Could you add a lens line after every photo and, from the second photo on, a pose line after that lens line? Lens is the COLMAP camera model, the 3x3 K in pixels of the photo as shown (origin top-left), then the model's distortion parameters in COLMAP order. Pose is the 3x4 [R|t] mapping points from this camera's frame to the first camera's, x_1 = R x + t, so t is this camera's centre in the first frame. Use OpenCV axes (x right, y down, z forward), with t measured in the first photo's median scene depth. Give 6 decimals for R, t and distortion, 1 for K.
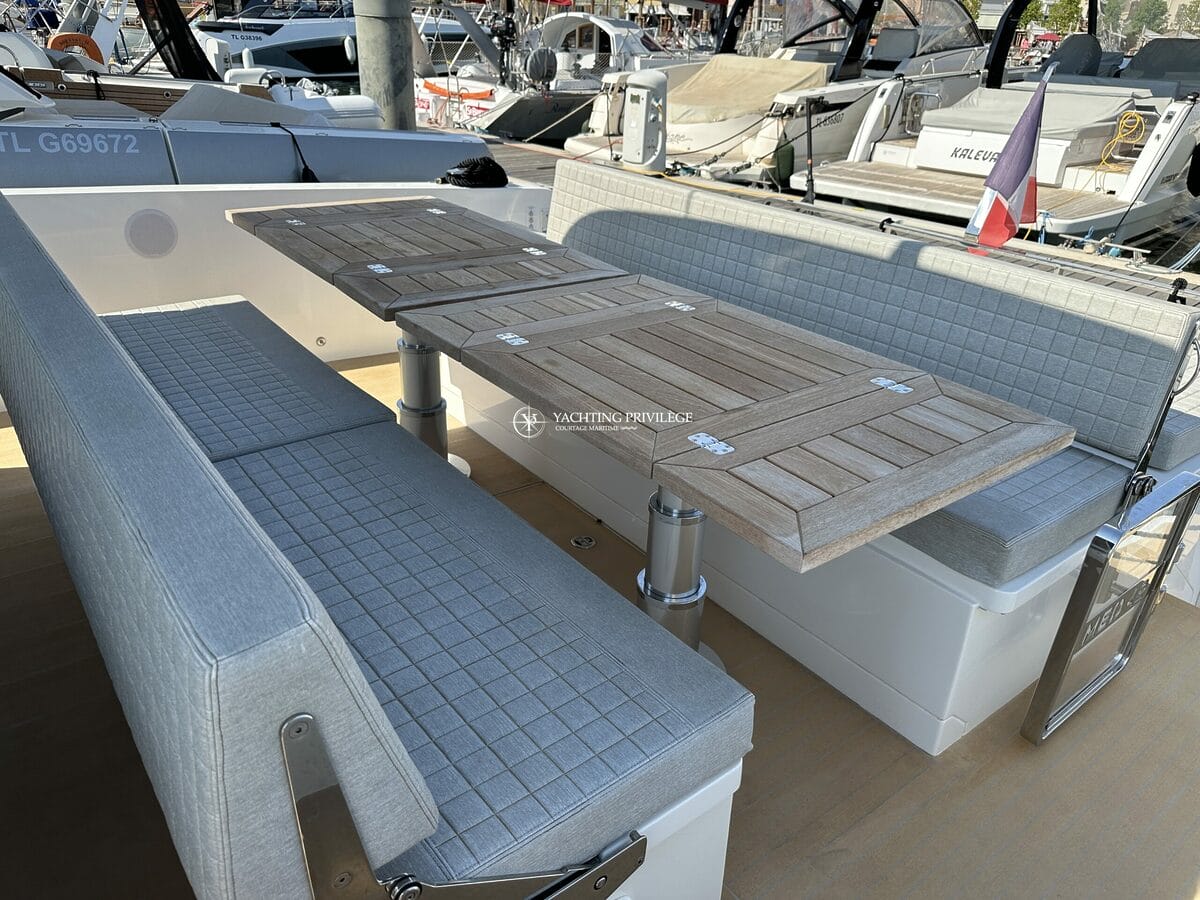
lens RADIAL K [[832.3, 0, 610.7], [0, 832.3, 448.1], [0, 0, 1]] dist [0.060878, -0.088797]
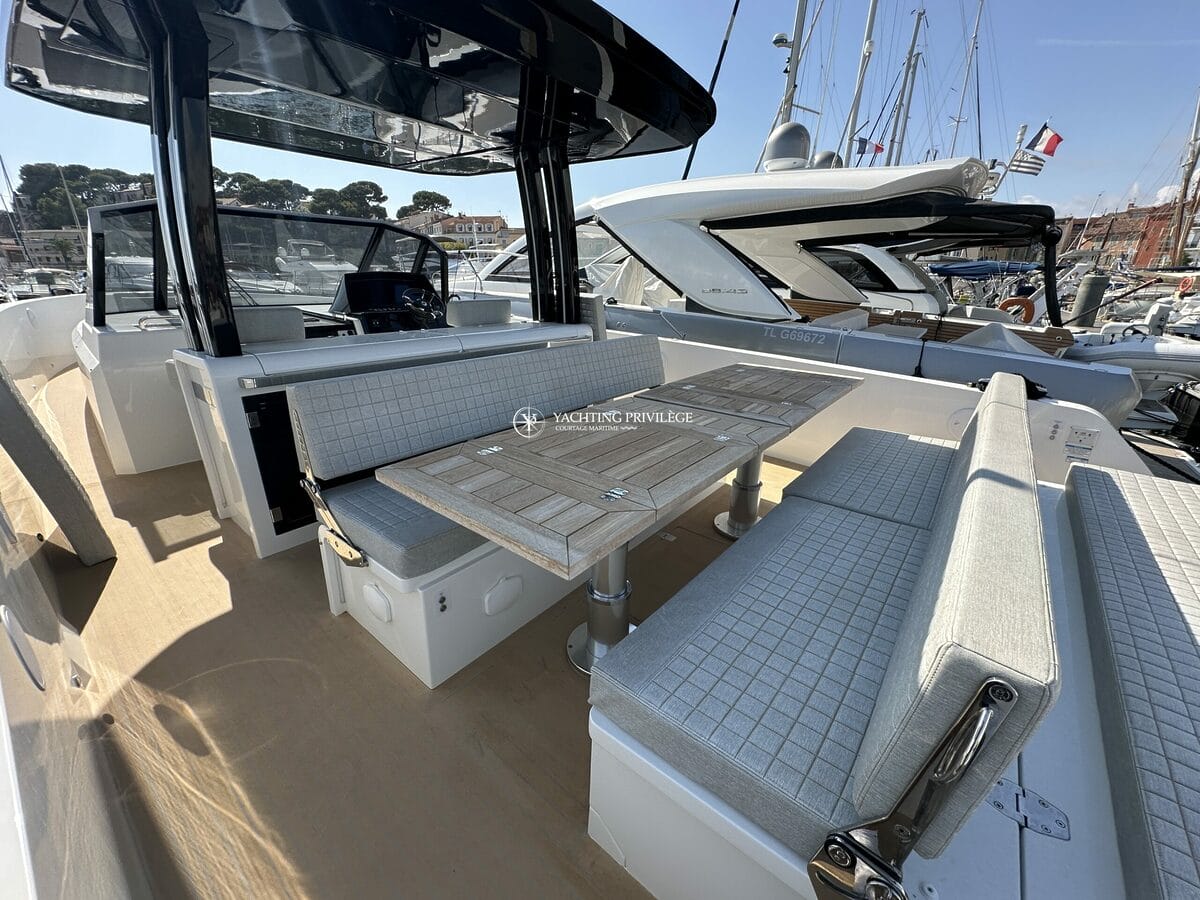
lens RADIAL K [[477.9, 0, 600.4], [0, 477.9, 454.0], [0, 0, 1]] dist [-0.000852, -0.000399]
pose [[0.226569, 0.292491, -0.929040, 0.546100], [-0.437871, 0.882609, 0.171087, -0.135112], [0.870020, 0.368037, 0.328045, 0.403038]]
